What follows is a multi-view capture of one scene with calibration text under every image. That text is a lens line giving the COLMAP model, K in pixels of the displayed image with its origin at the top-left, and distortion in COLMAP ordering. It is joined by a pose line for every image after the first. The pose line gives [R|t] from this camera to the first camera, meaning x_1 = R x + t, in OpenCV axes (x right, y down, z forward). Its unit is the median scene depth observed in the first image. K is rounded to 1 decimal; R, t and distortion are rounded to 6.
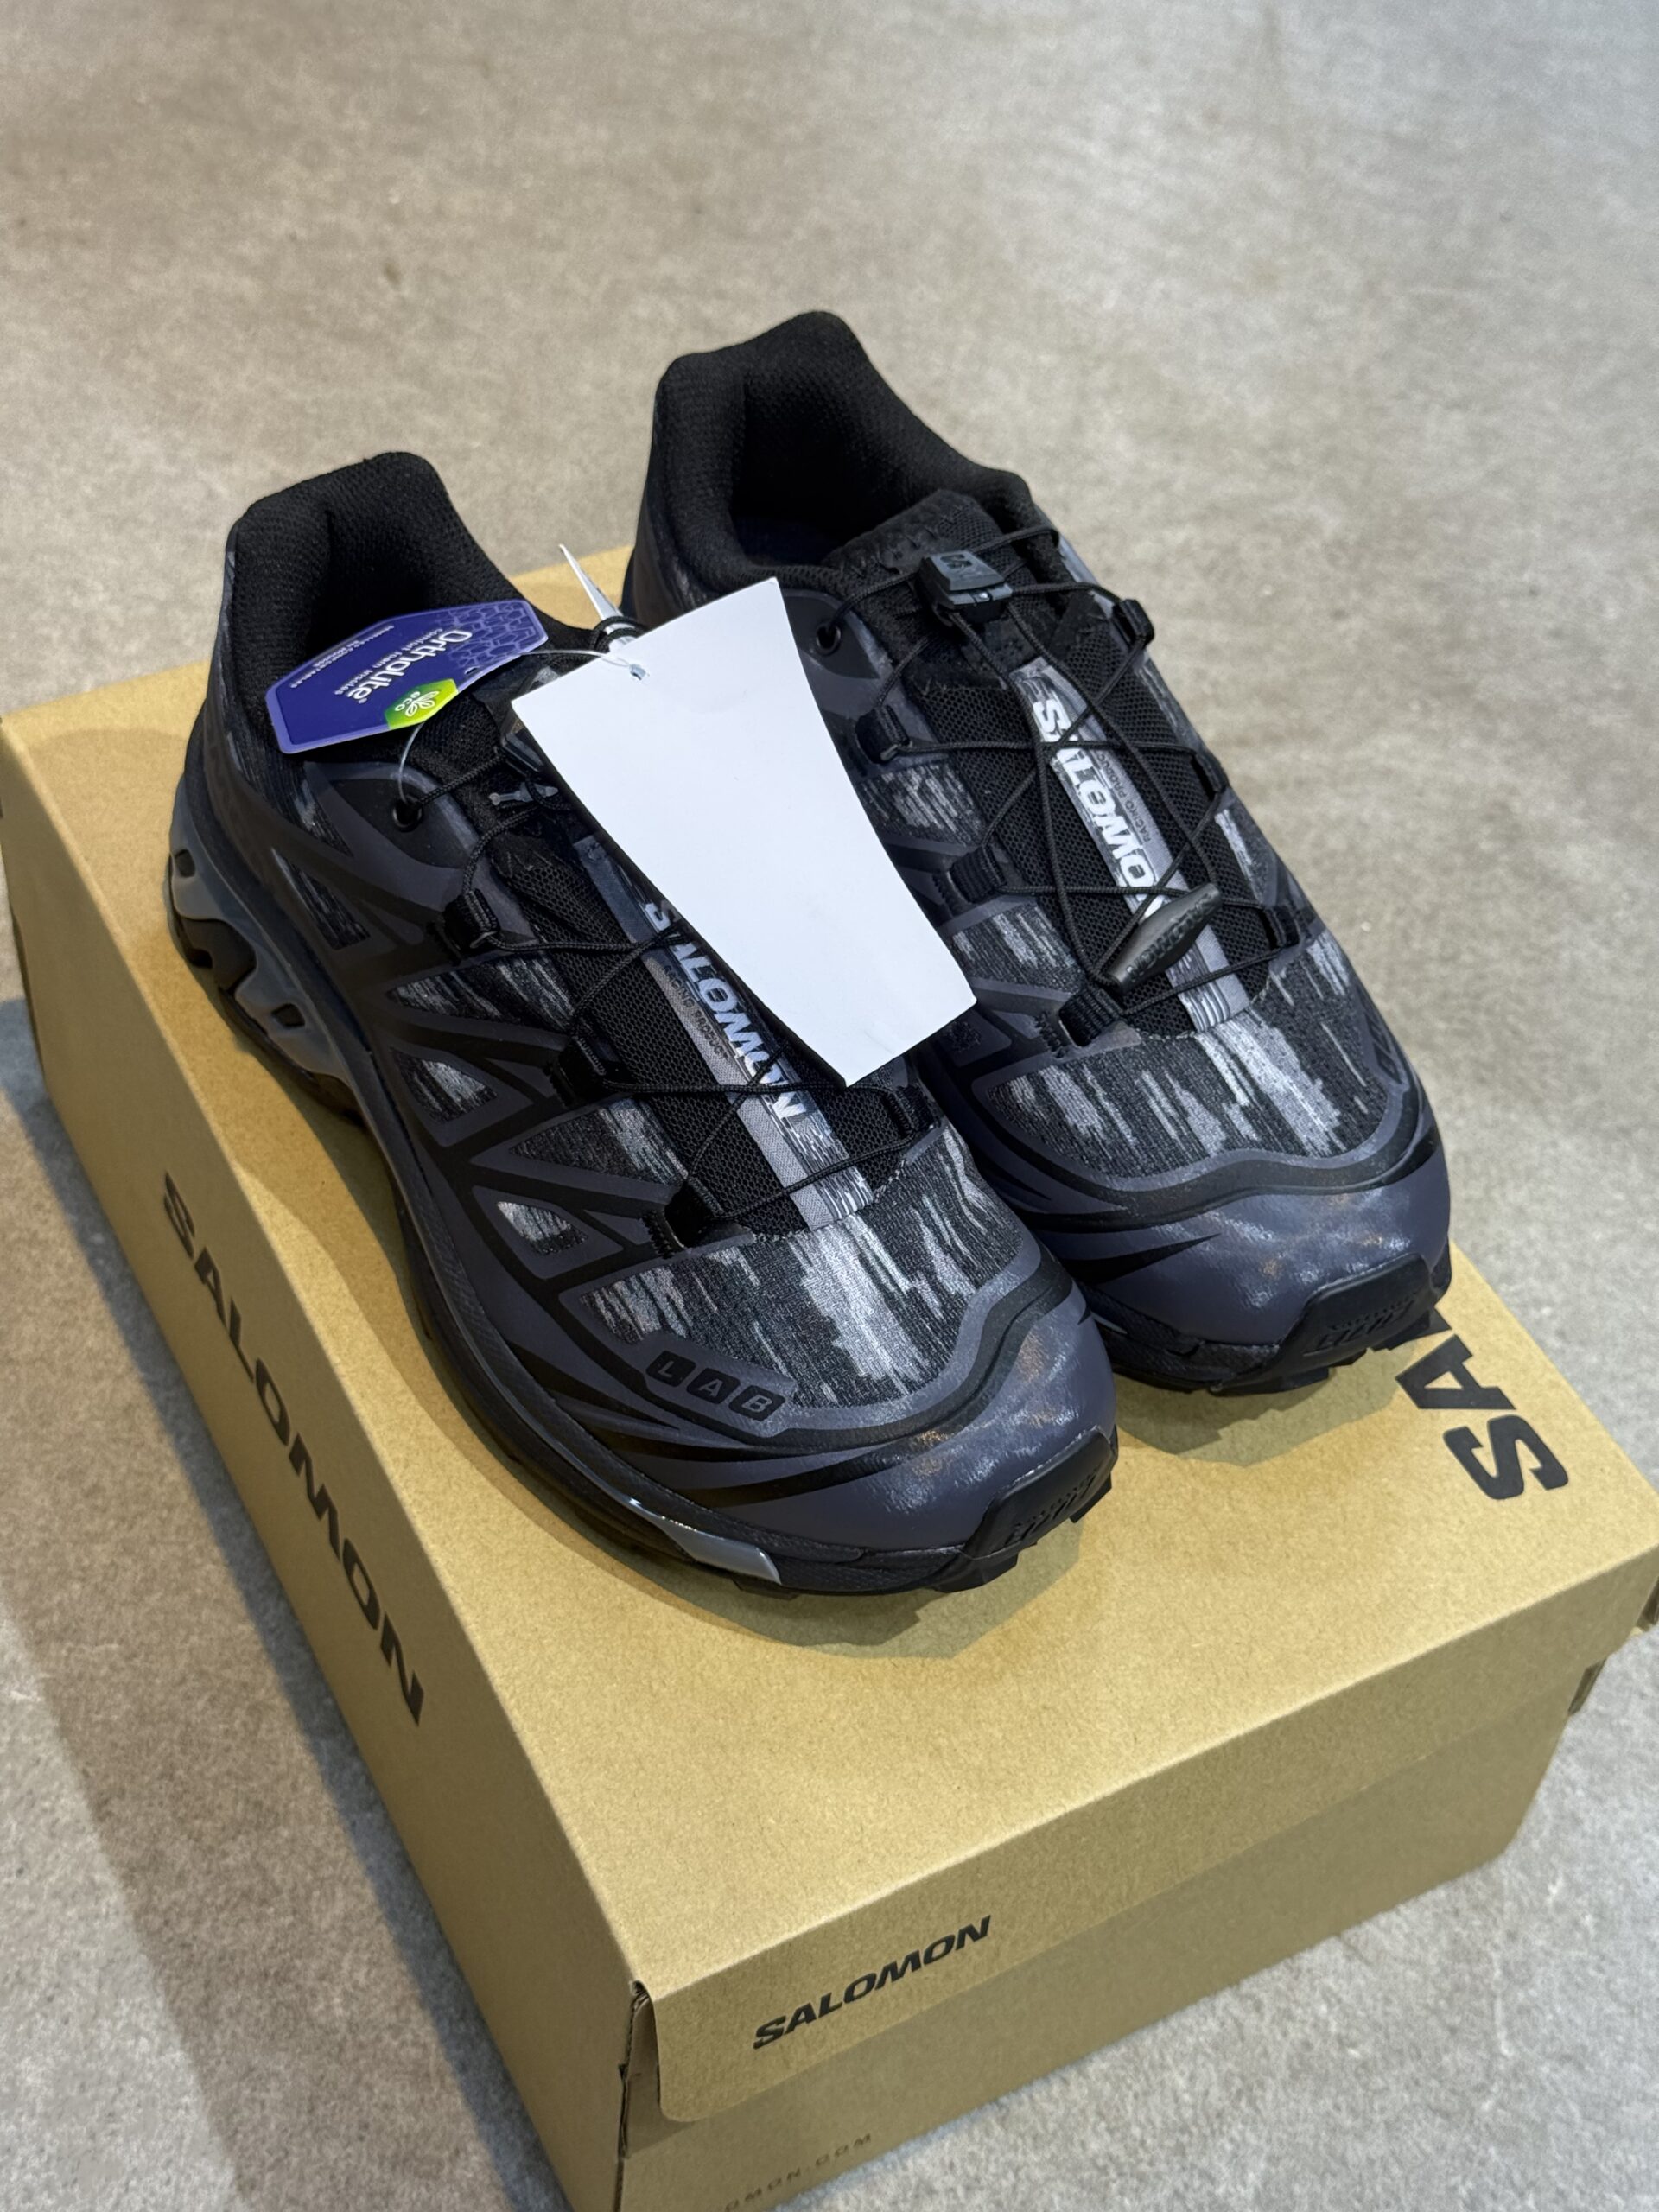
lens RADIAL K [[3139.4, 0, 842.6], [0, 3139.4, 1121.3], [0, 0, 1]] dist [0.111447, 0.000000]
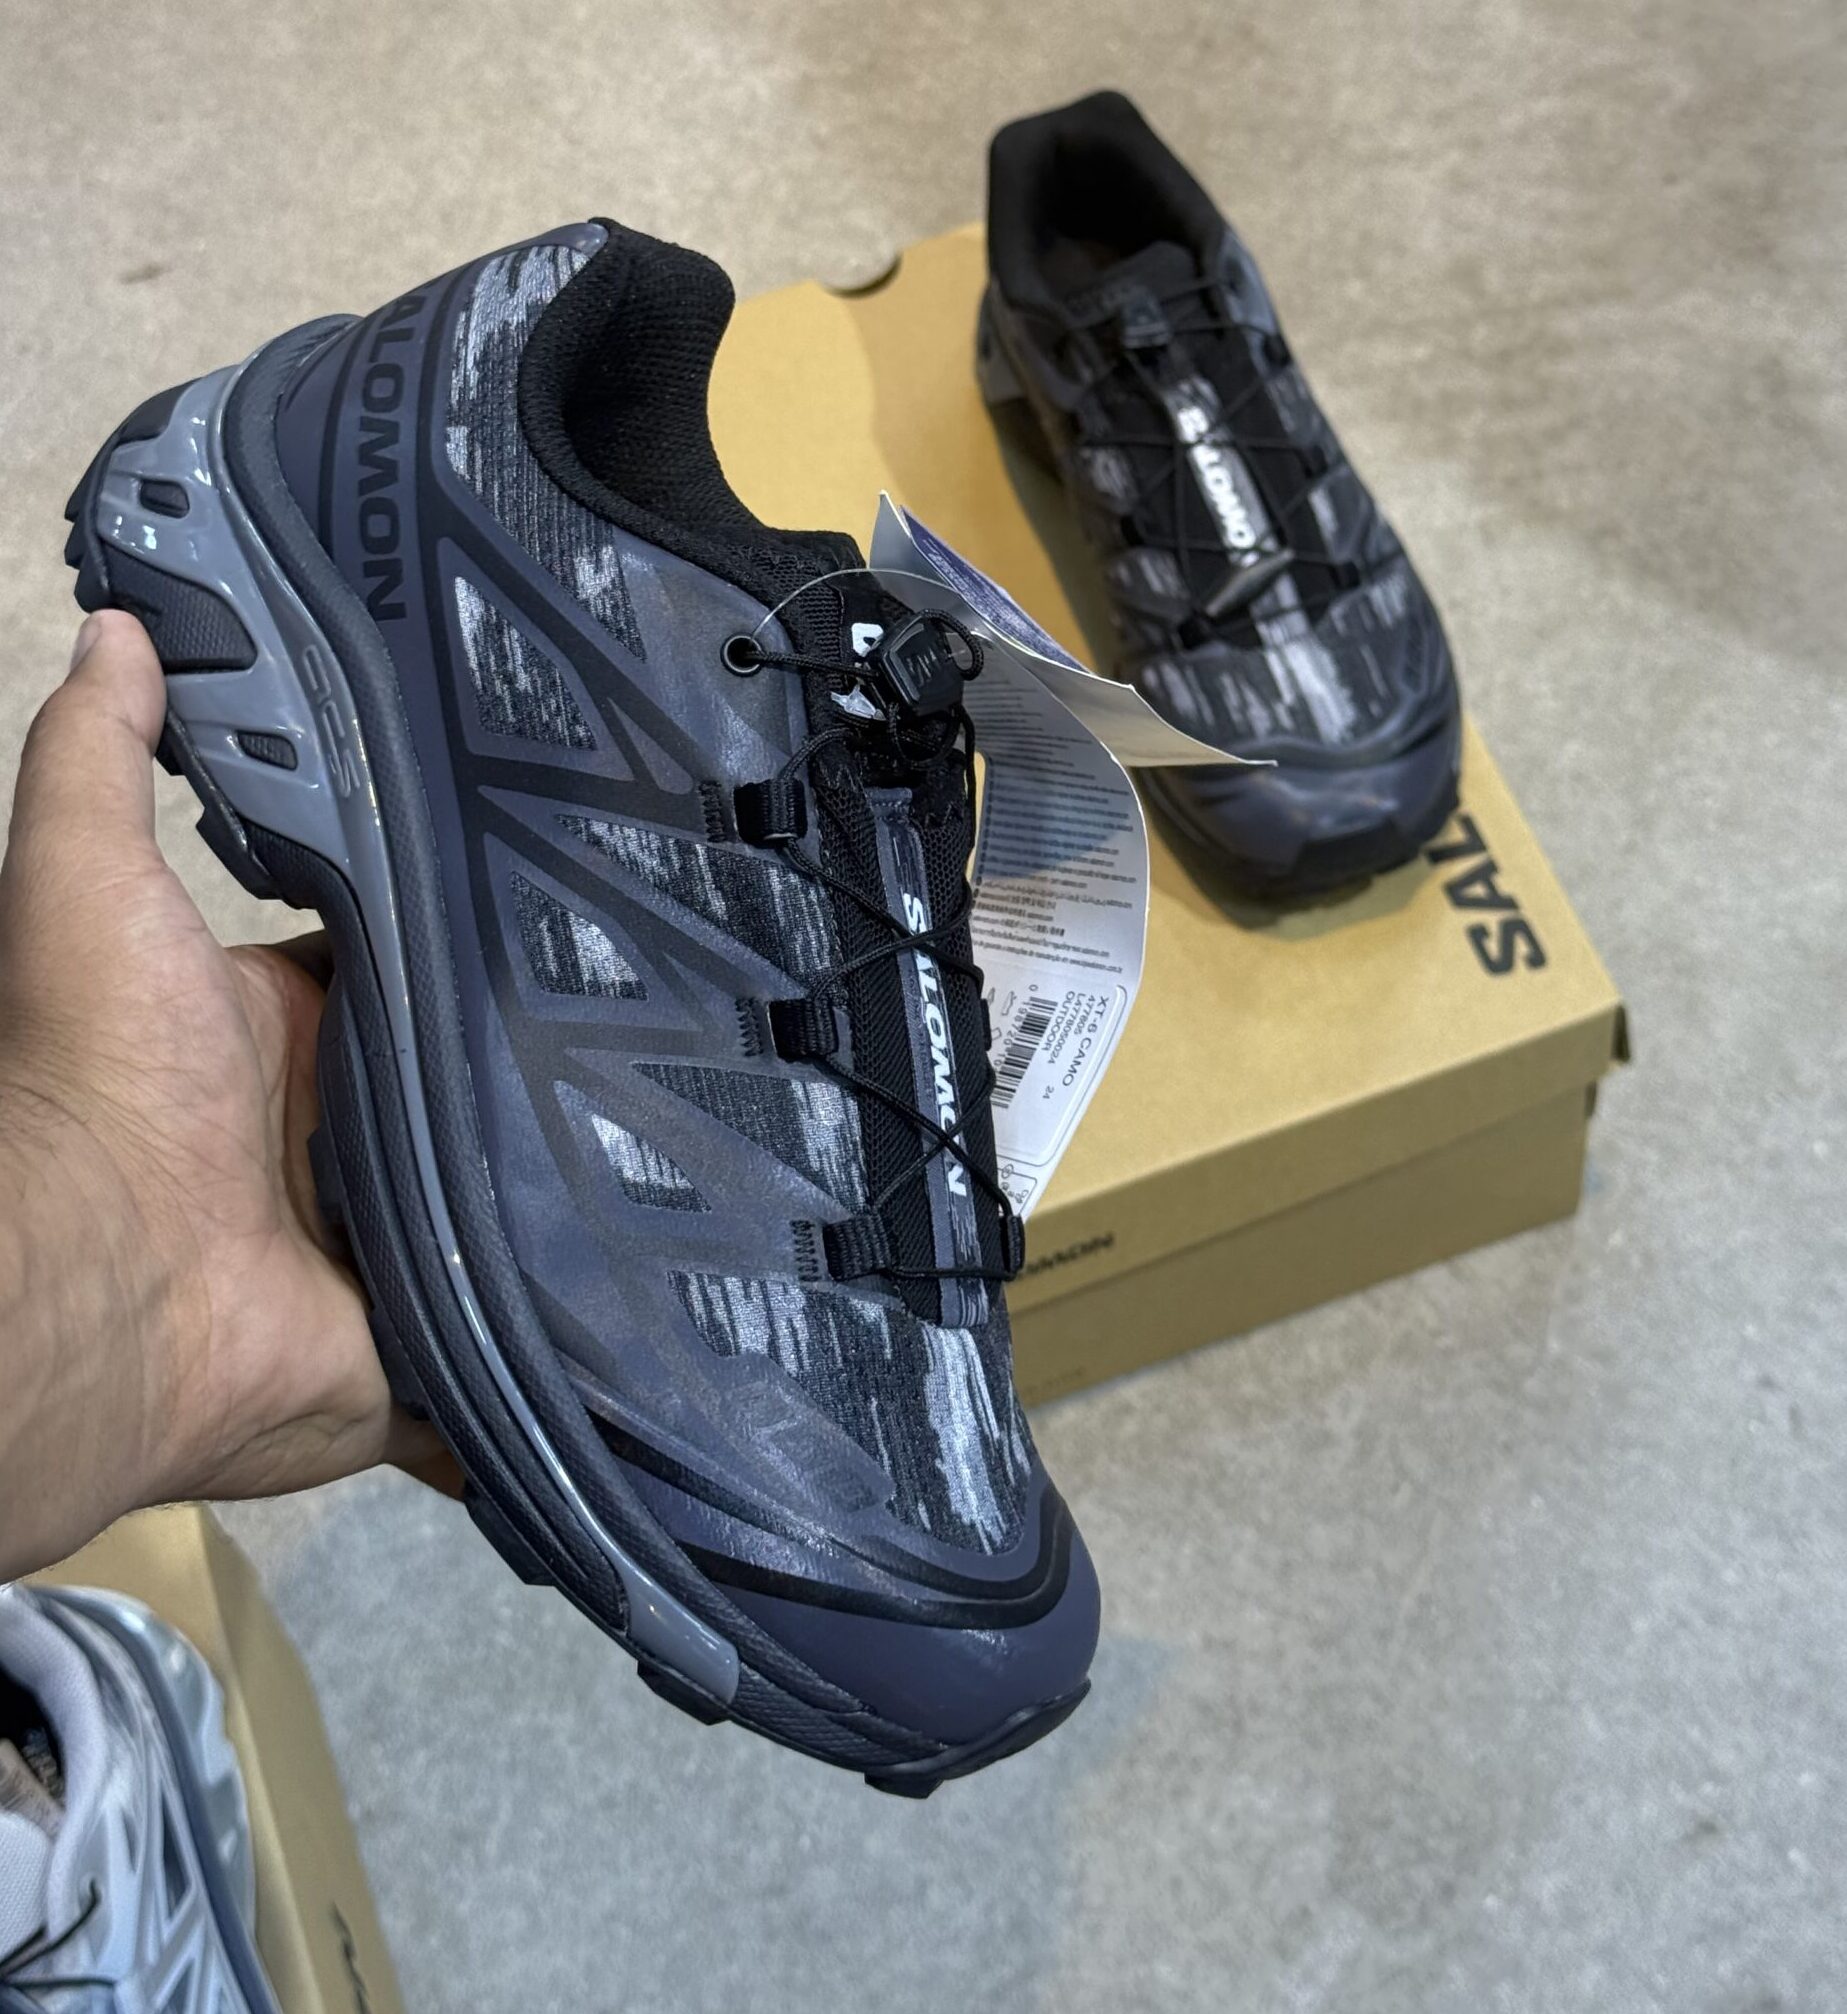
lens RADIAL K [[3594.7, 0, 924.2], [0, 3594.7, 751.8], [0, 0, 1]] dist [0.106578, 0.000000]
pose [[0.972197, 0.029805, -0.232259, 0.293997], [-0.001014, 0.992393, 0.123108, -0.162931], [0.234161, -0.119450, 0.964832, -0.566028]]
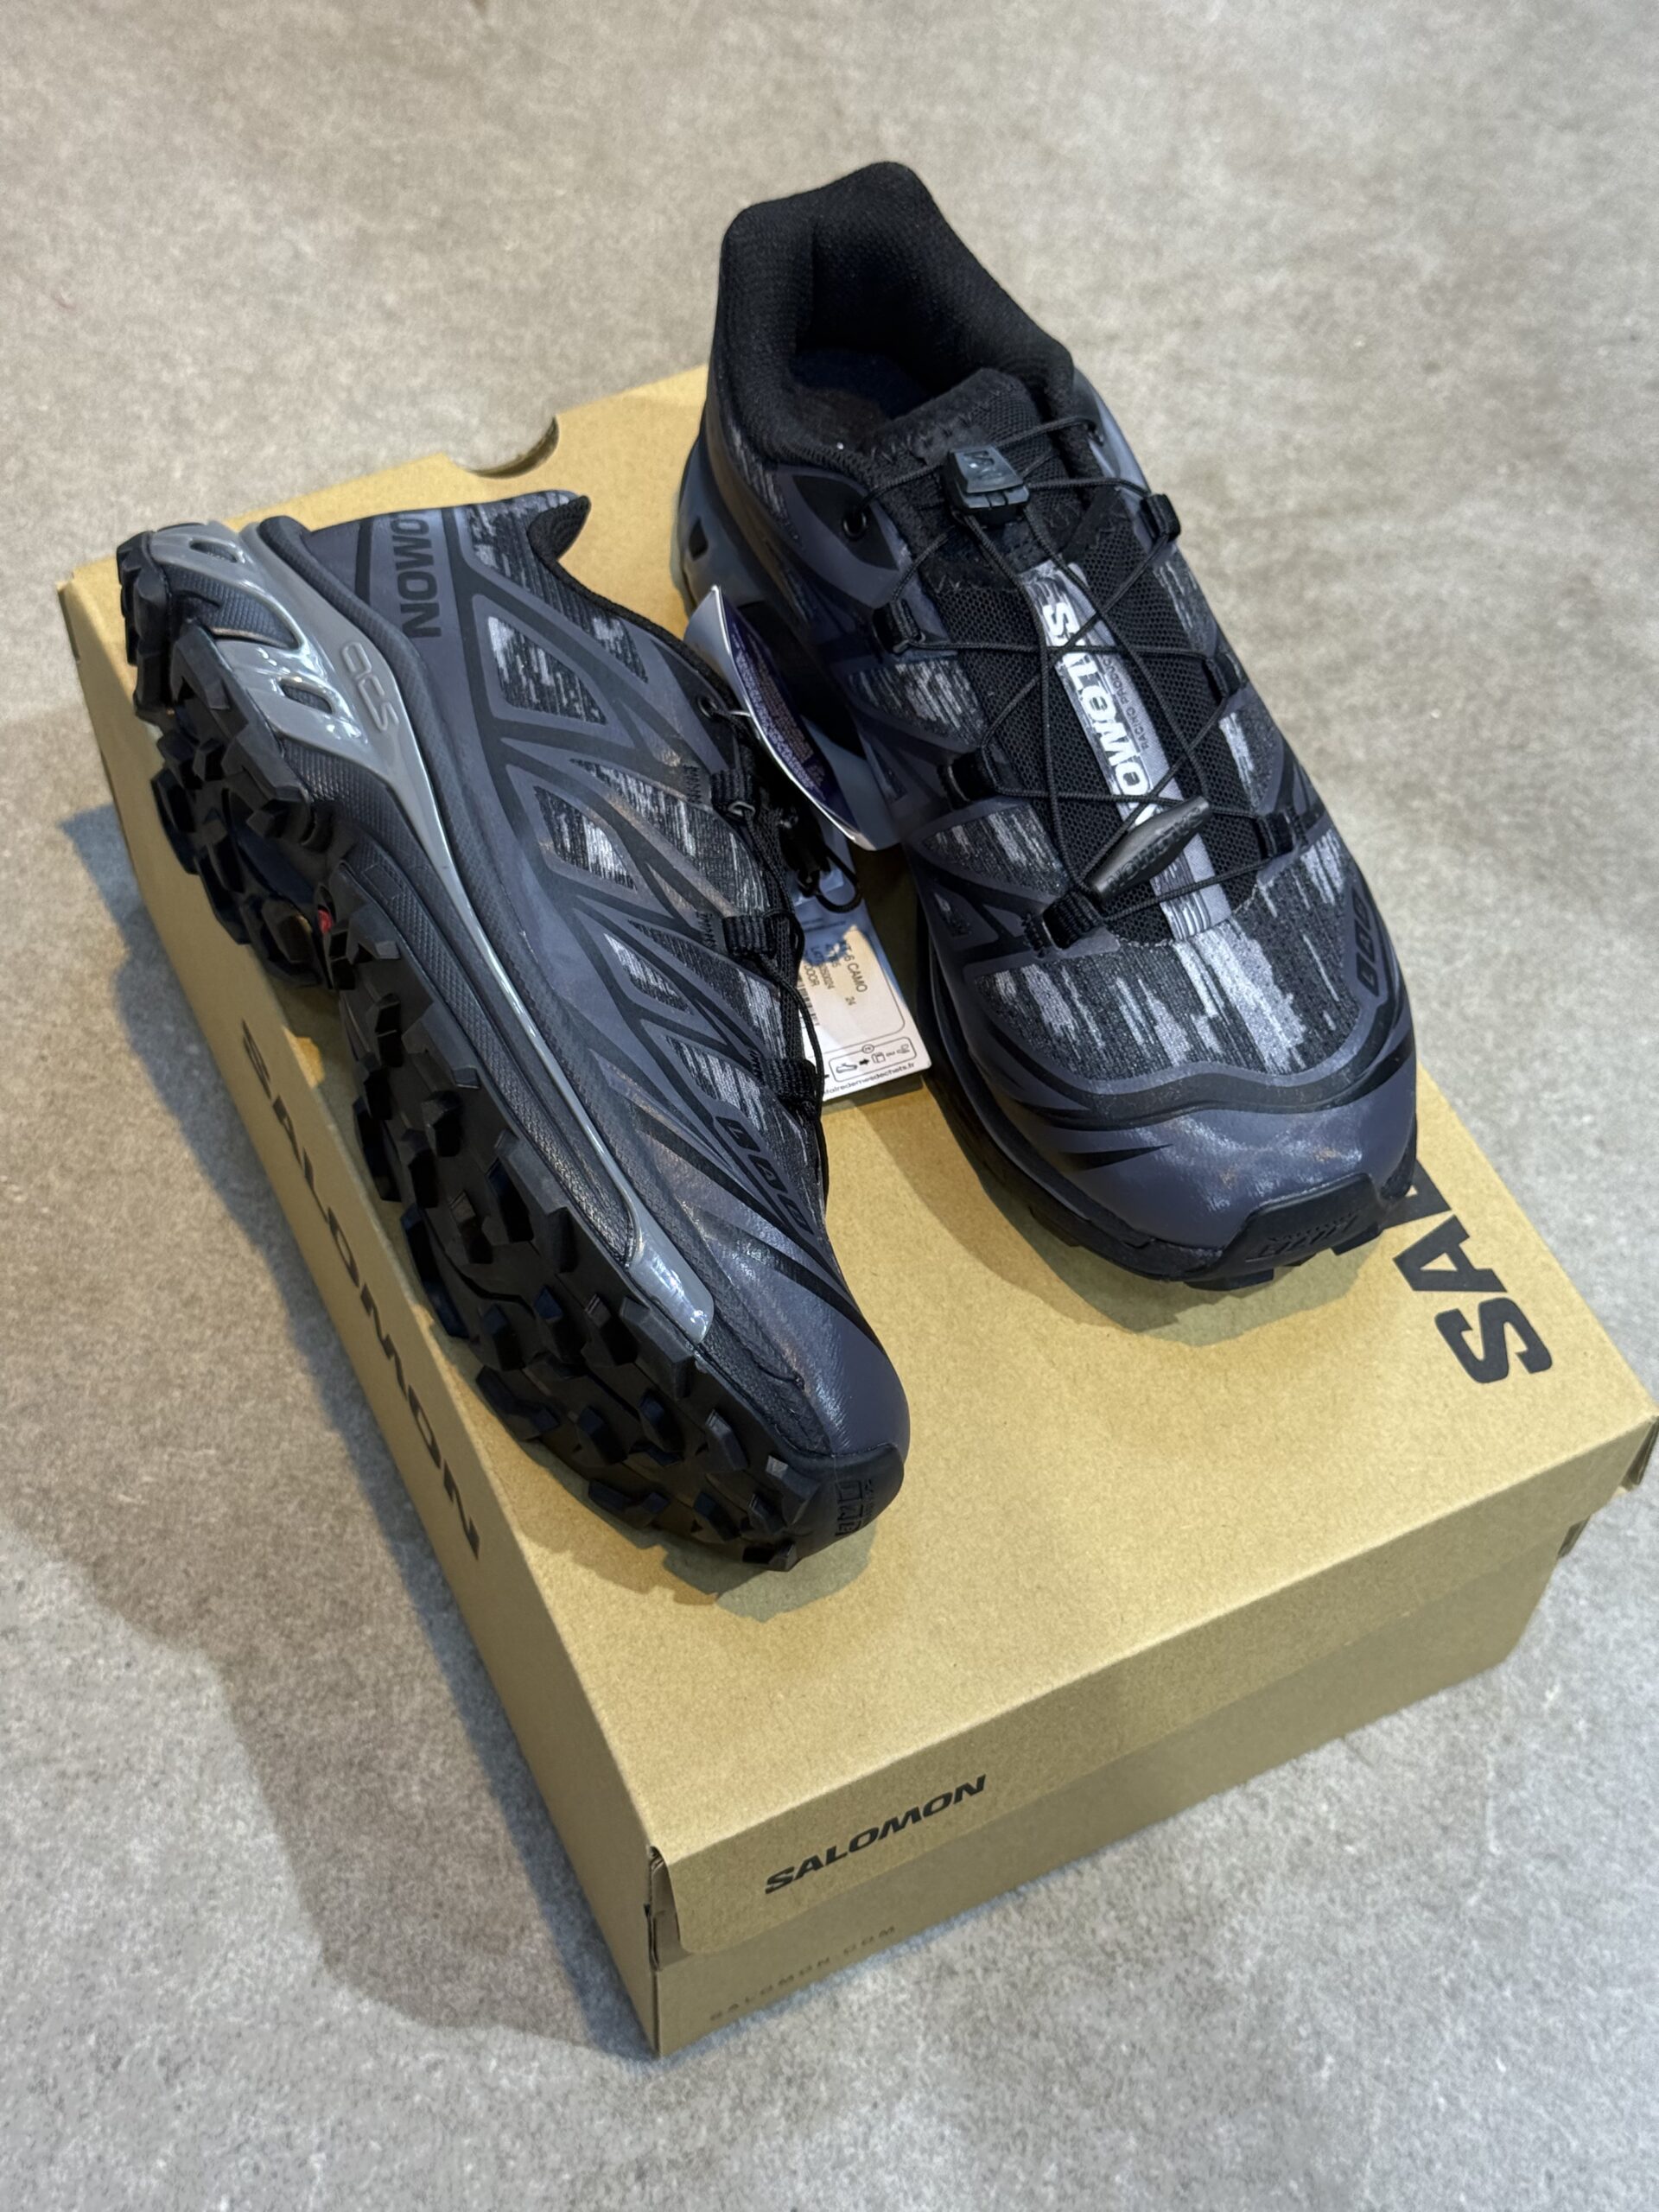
lens RADIAL K [[3139.4, 0, 848.0], [0, 3139.4, 1124.3], [0, 0, 1]] dist [0.111447, 0.000000]
pose [[0.998232, 0.006950, -0.059034, 0.050702], [0.002075, 0.988463, 0.151450, -0.110011], [0.059405, -0.151304, 0.986701, -0.032881]]
